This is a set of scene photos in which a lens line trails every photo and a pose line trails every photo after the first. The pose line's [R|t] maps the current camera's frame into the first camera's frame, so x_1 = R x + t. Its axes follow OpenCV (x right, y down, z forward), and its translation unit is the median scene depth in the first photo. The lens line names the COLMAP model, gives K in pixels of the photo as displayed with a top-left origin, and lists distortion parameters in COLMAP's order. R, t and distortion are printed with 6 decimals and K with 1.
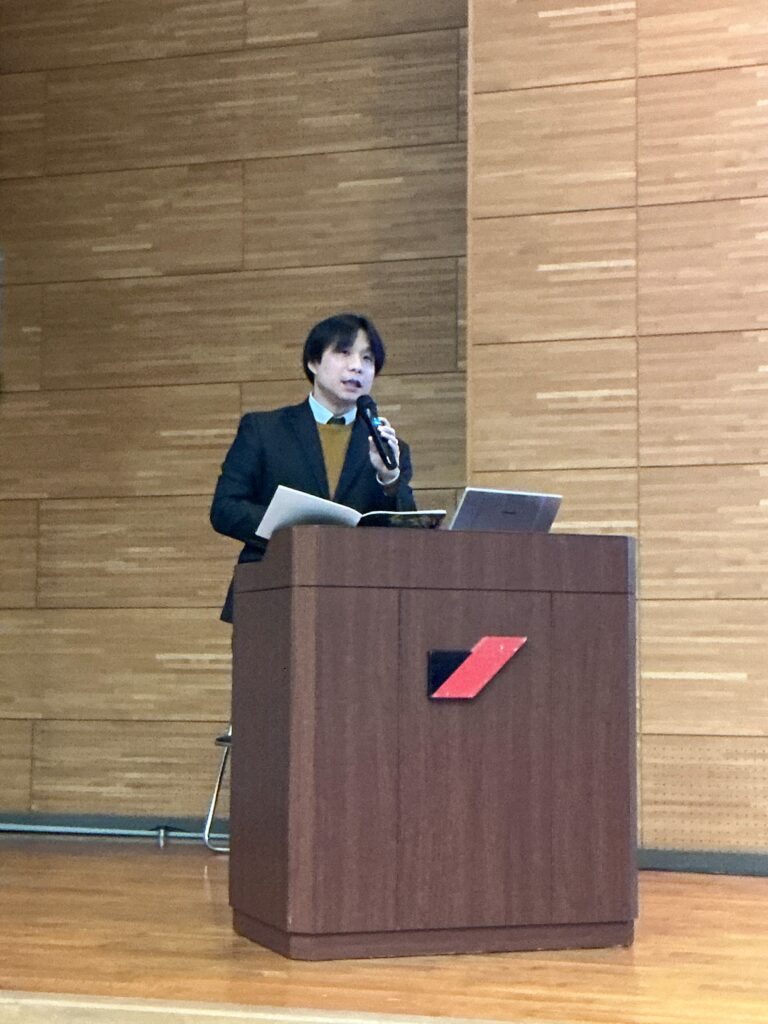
lens RADIAL K [[1889.5, 0, 379.1], [0, 1889.5, 509.8], [0, 0, 1]] dist [0.082031, 0.000000]
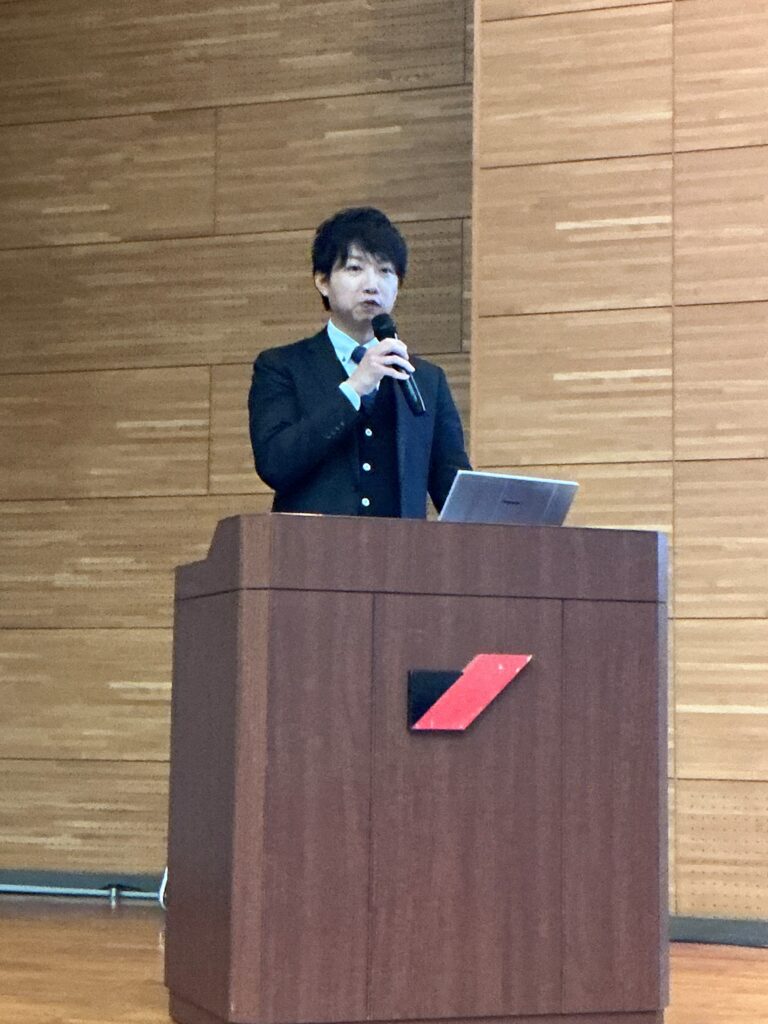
lens RADIAL K [[2023.3, 0, 385.9], [0, 2023.3, 510.5], [0, 0, 1]] dist [0.089576, 0.000000]
pose [[0.999959, 0.005424, -0.007219, 0.015100], [-0.005530, 0.999875, -0.014830, 0.013176], [0.007138, 0.014870, 0.999864, 0.094952]]
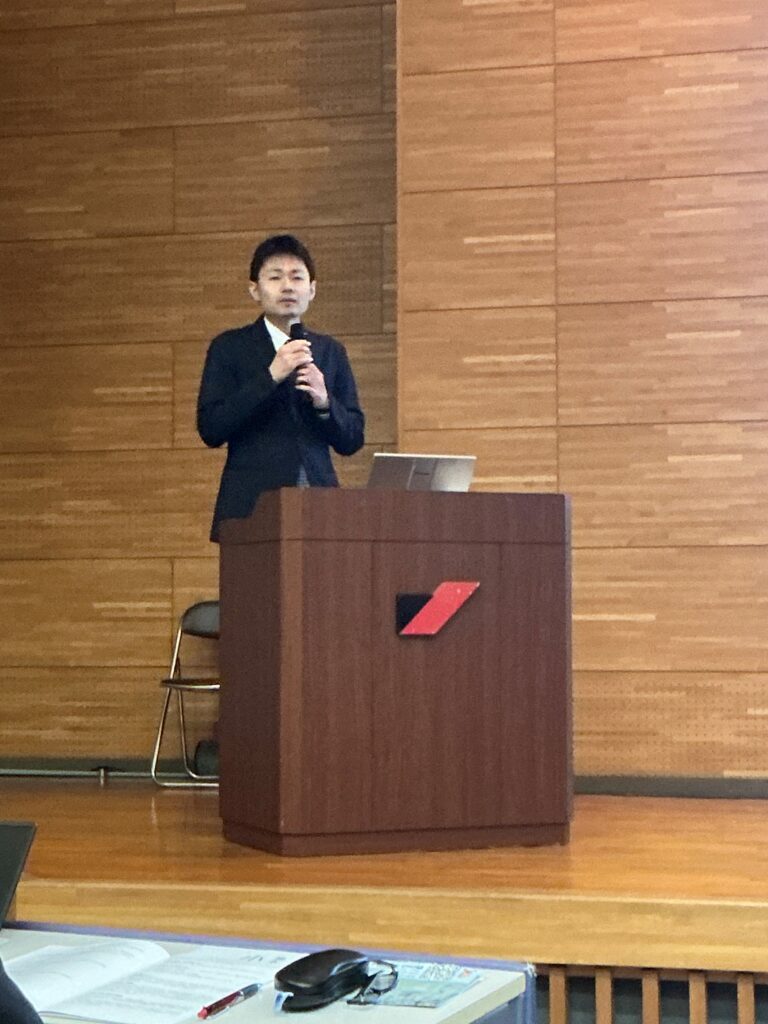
lens RADIAL K [[2140.2, 0, 382.3], [0, 2140.2, 518.0], [0, 0, 1]] dist [0.053664, 0.000000]
pose [[0.996803, -0.005421, 0.079713, -0.060012], [0.002694, 0.999409, 0.034273, -0.012094], [-0.079851, -0.033948, 0.996229, -0.213015]]
